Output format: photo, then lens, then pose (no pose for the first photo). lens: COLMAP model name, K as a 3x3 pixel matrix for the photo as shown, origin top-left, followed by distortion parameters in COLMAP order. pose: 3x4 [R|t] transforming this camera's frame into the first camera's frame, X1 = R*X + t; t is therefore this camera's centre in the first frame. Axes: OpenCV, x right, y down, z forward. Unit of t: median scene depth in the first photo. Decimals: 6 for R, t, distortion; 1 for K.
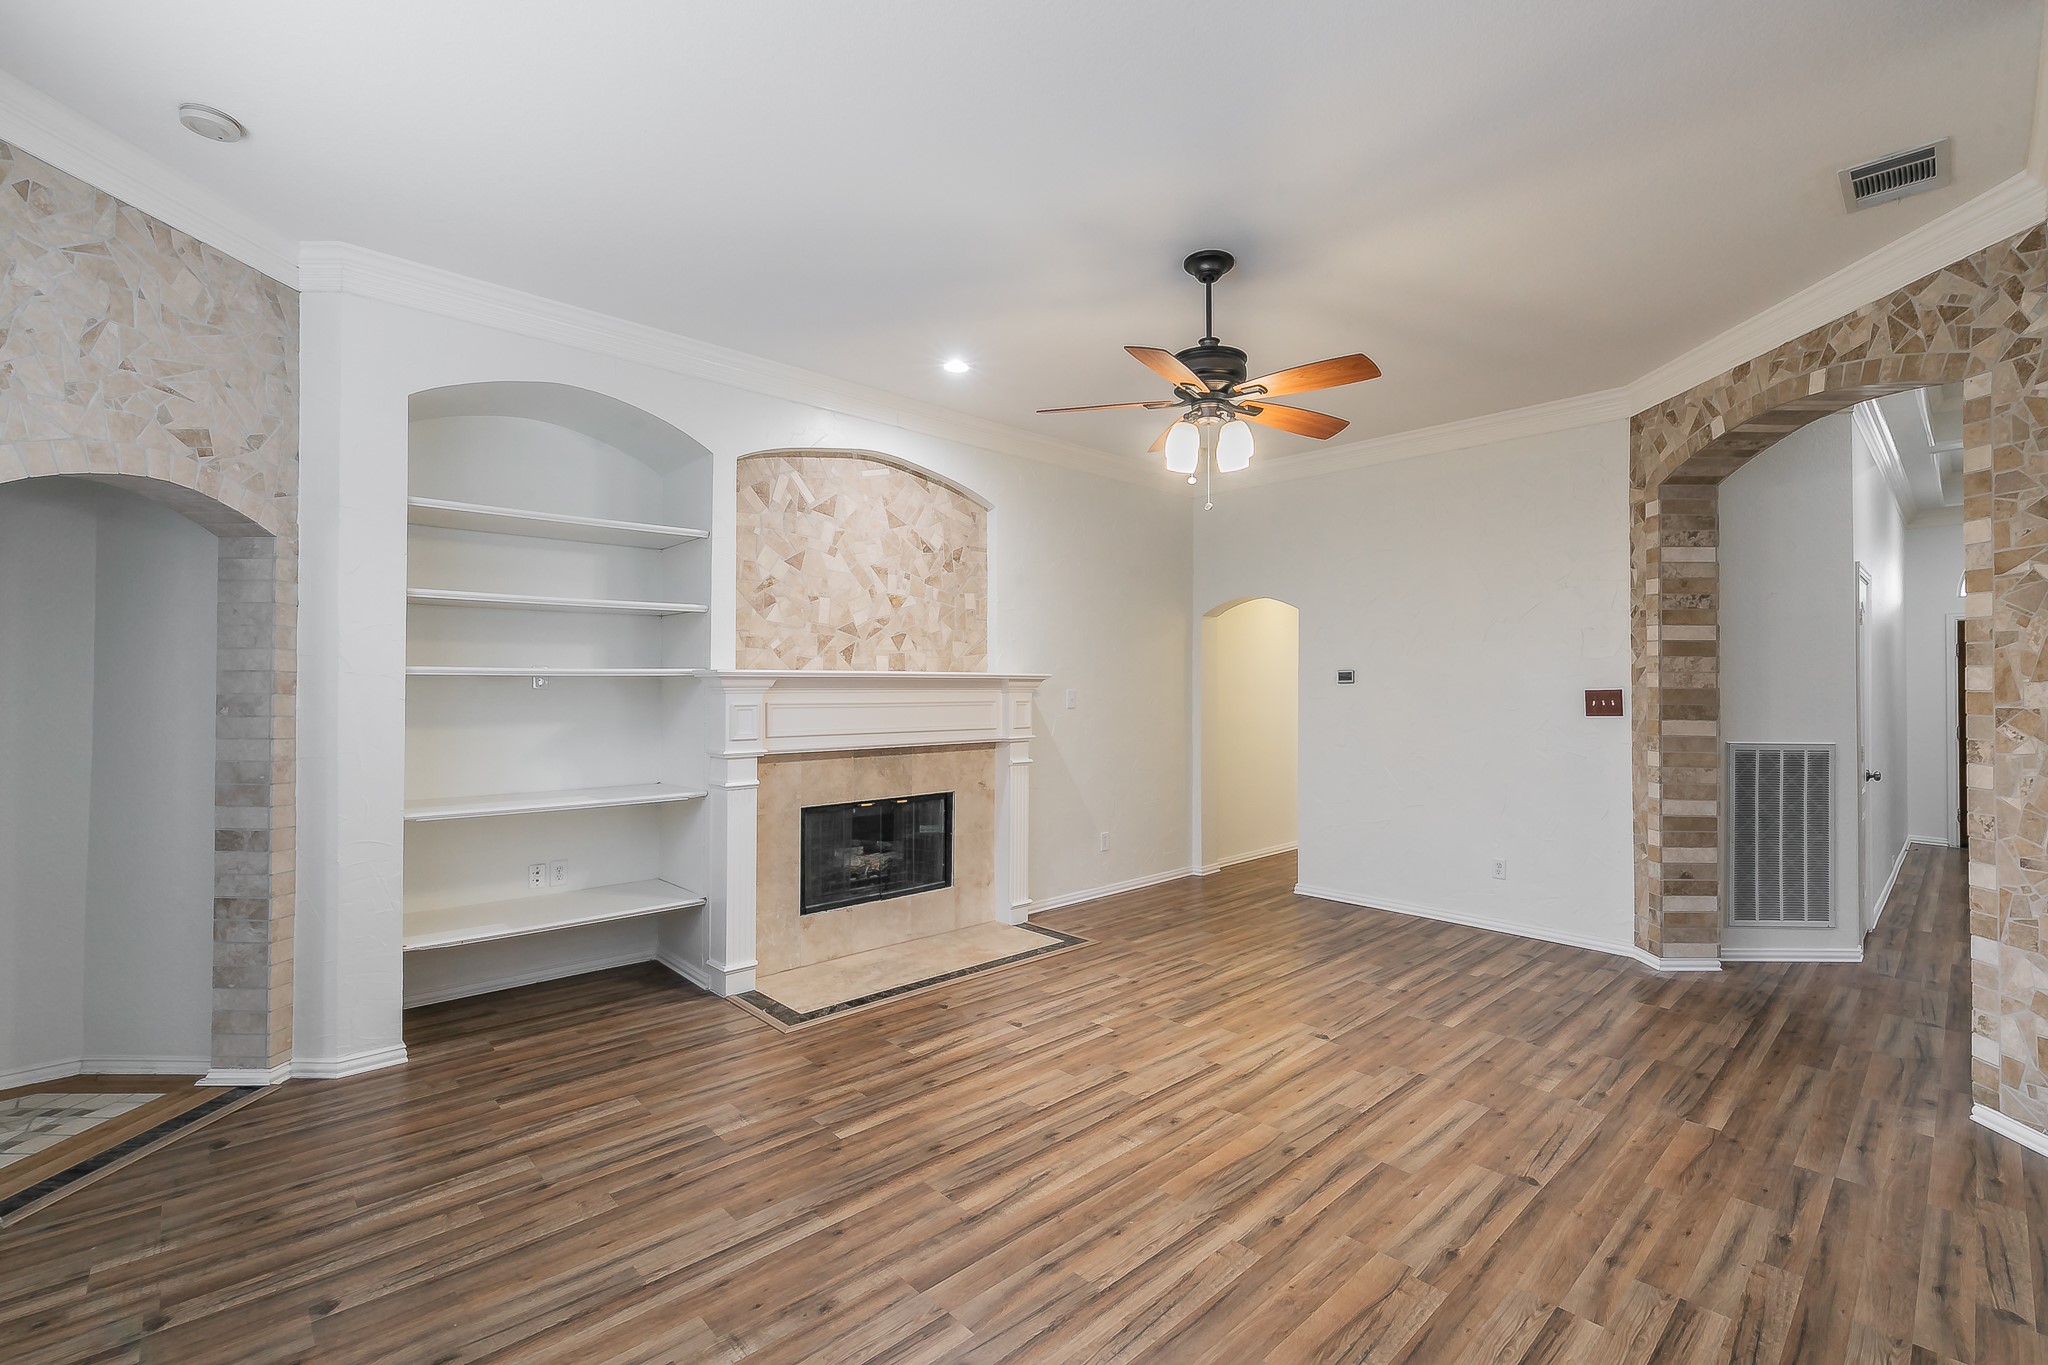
lens RADIAL K [[881.6, 0, 1028.3], [0, 881.6, 674.1], [0, 0, 1]] dist [-0.000558, -0.000121]
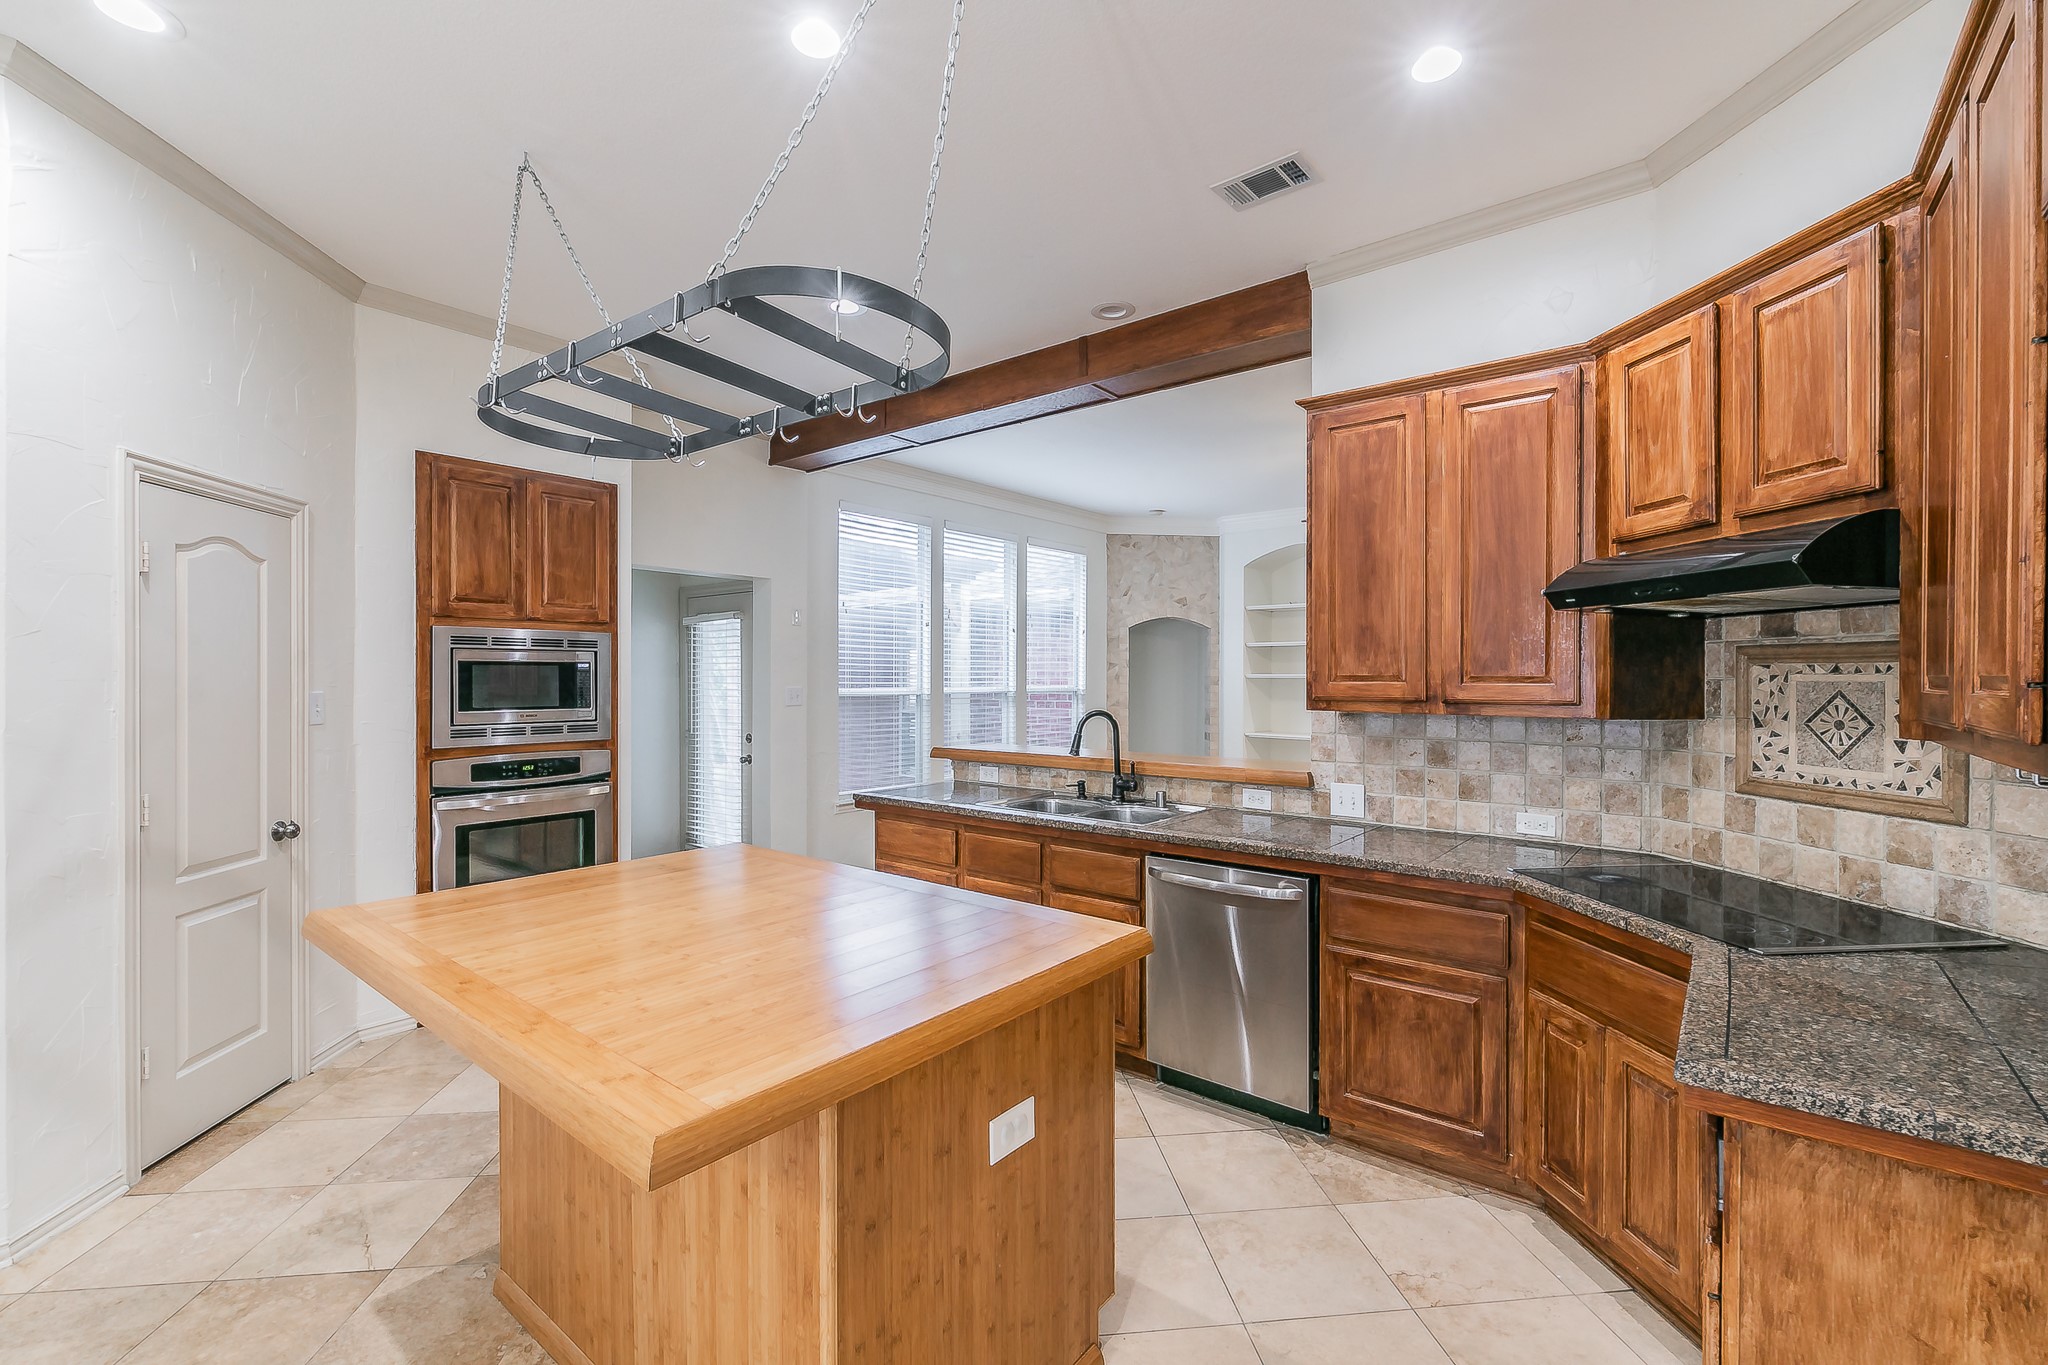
lens RADIAL K [[885.6, 0, 1024.0], [0, 885.6, 682.5], [0, 0, 1]] dist [-0.001502, 0.000911]
pose [[0.137818, 0.002618, -0.990454, 1.291042], [0.008231, 0.999959, 0.003789, 0.000107], [0.990423, -0.008675, 0.137791, 0.018787]]
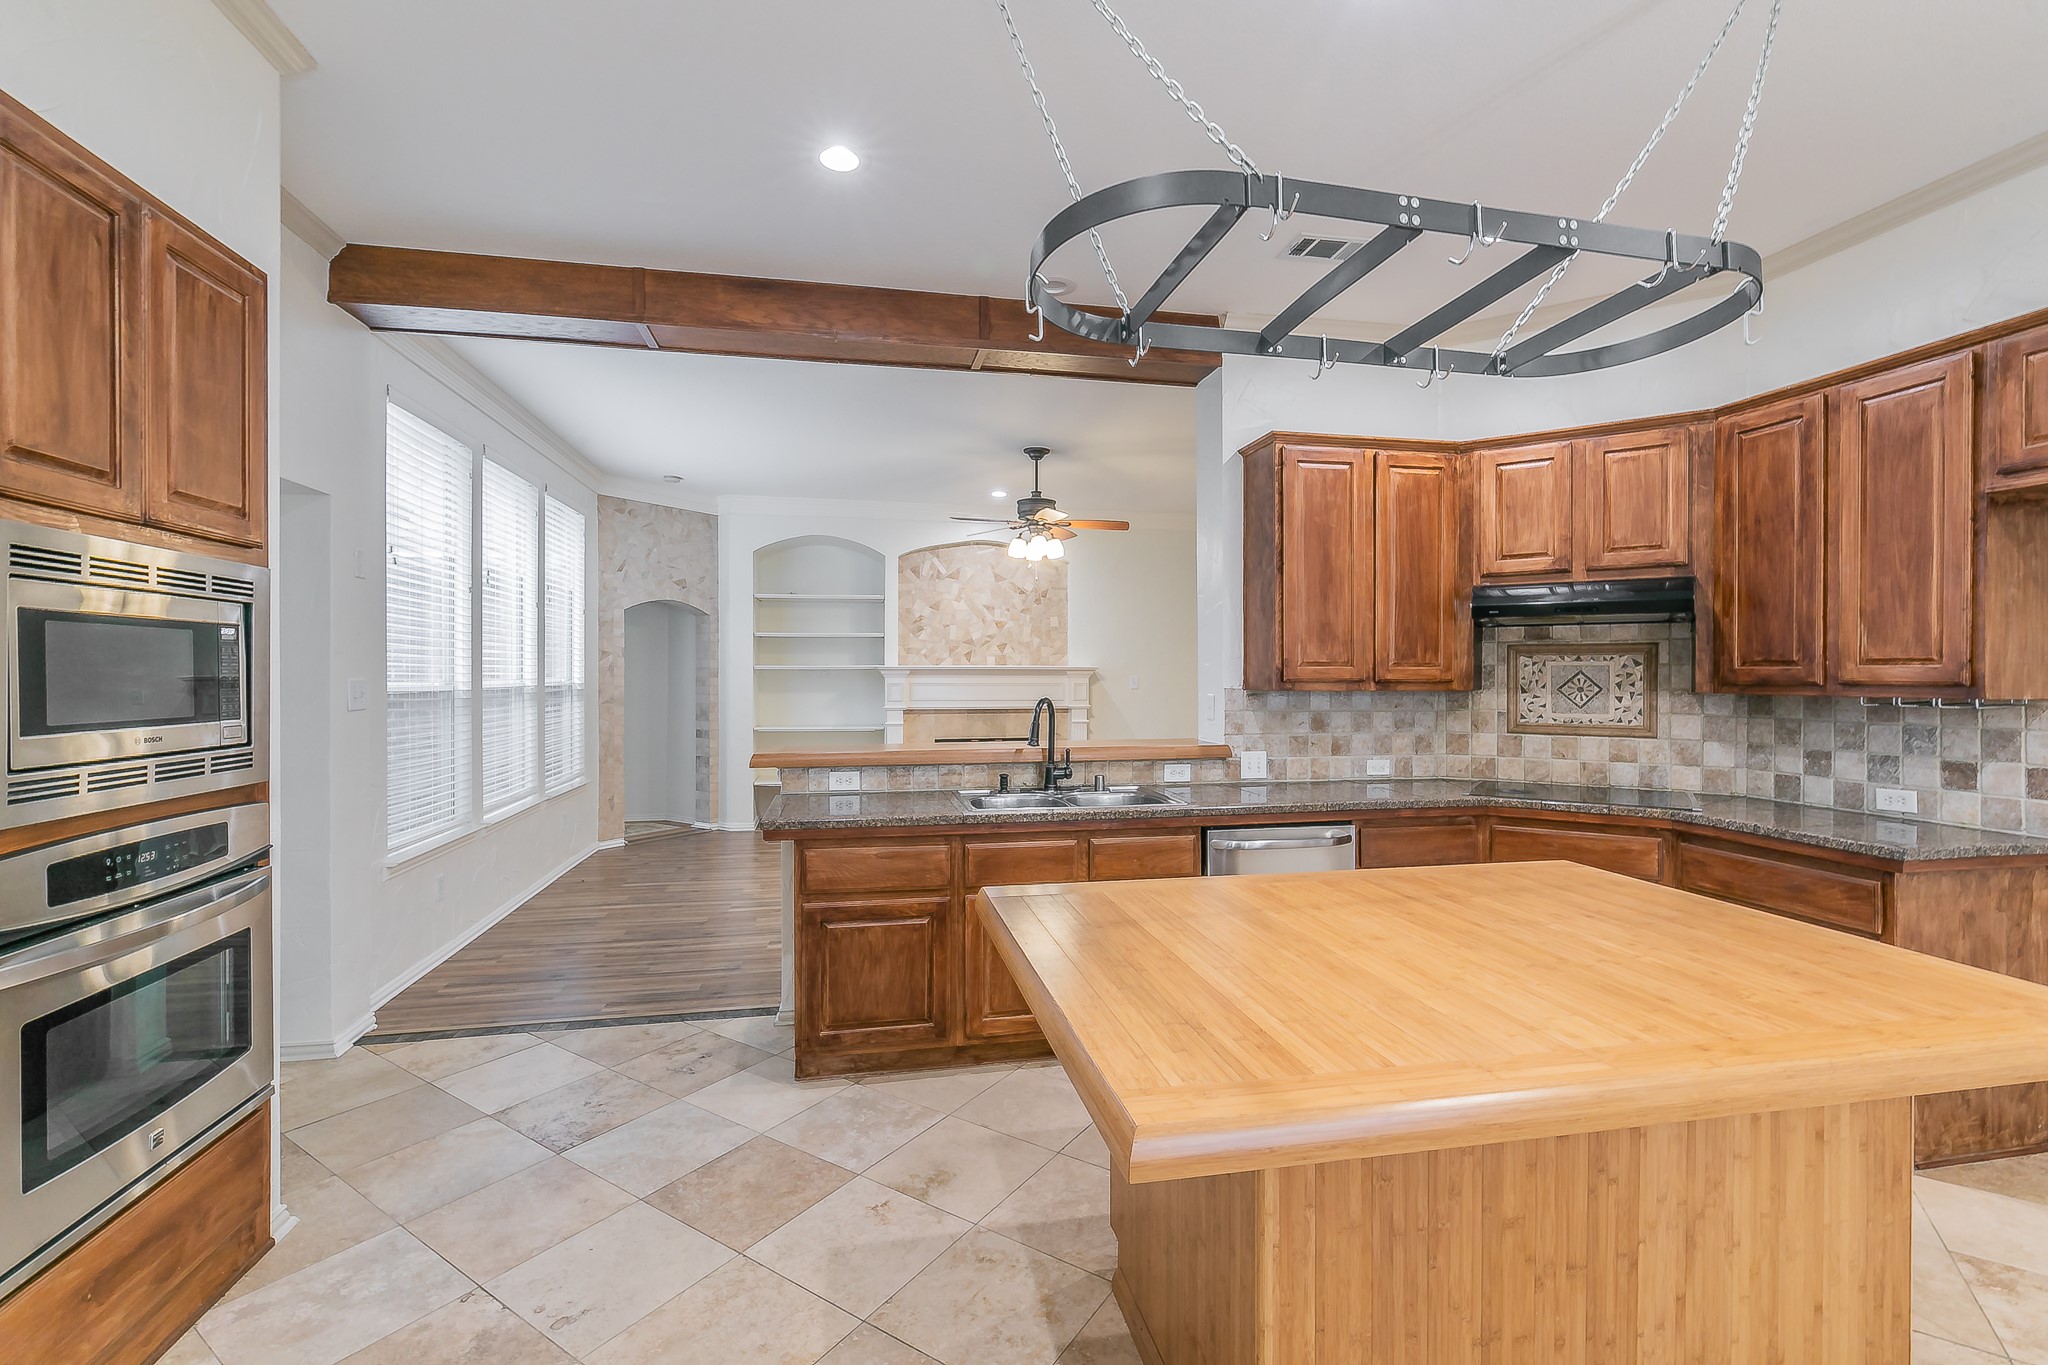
lens RADIAL K [[881.6, 0, 1028.3], [0, 881.6, 674.1], [0, 0, 1]] dist [-0.000558, -0.000121]
pose [[0.850208, -0.003384, -0.526436, 0.885449], [0.007765, 0.999951, 0.006113, 0.003996], [0.526390, -0.009285, 0.850193, -0.475970]]
